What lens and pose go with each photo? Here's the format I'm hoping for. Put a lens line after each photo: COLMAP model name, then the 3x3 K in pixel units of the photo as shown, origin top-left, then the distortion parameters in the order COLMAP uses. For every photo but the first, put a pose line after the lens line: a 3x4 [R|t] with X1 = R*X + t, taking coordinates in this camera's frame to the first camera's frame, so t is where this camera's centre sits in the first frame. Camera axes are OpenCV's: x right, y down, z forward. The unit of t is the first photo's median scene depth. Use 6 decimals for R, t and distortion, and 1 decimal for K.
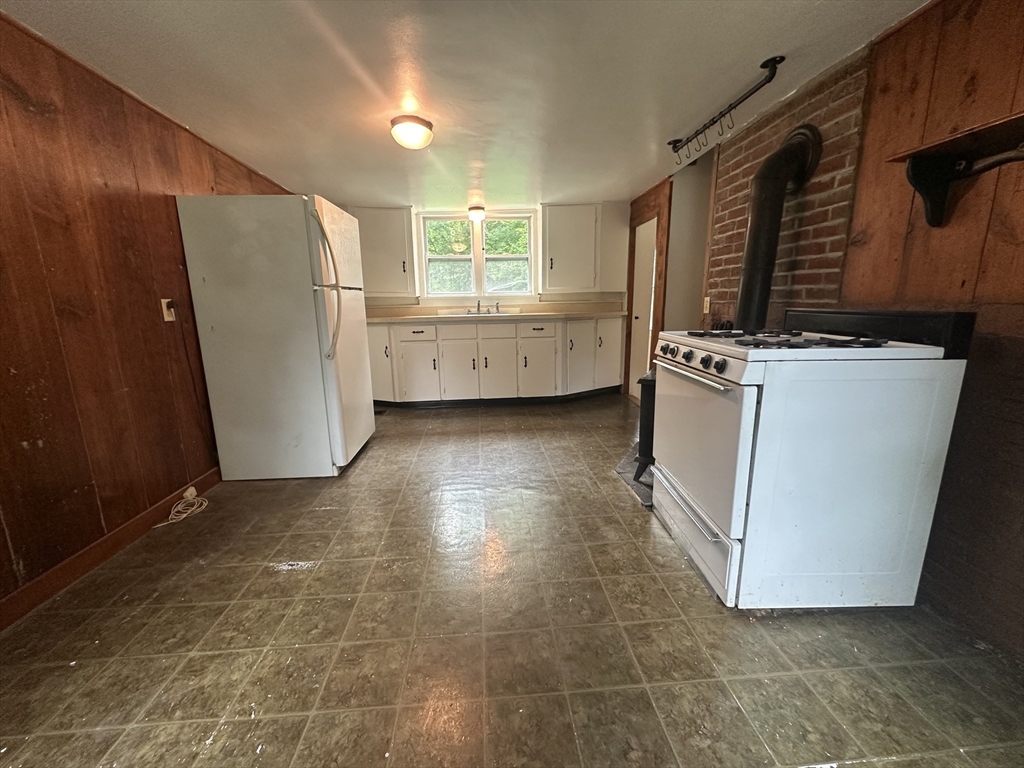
lens RADIAL K [[408.3, 0, 510.1], [0, 408.3, 383.9], [0, 0, 1]] dist [-0.001723, 0.000347]
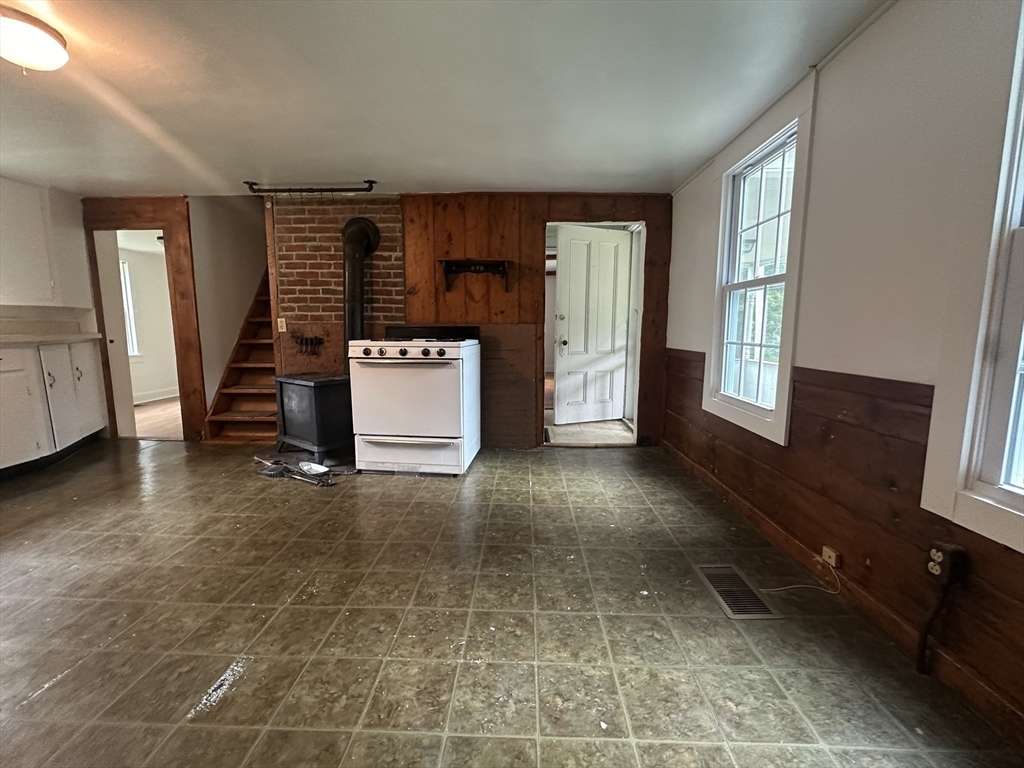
lens RADIAL K [[408.3, 0, 510.1], [0, 408.3, 383.9], [0, 0, 1]] dist [-0.001723, 0.000347]
pose [[0.114092, -0.115861, 0.986691, -1.005112], [0.190606, 0.977278, 0.092716, -0.010559], [-0.975014, 0.177491, 0.133583, 0.332310]]
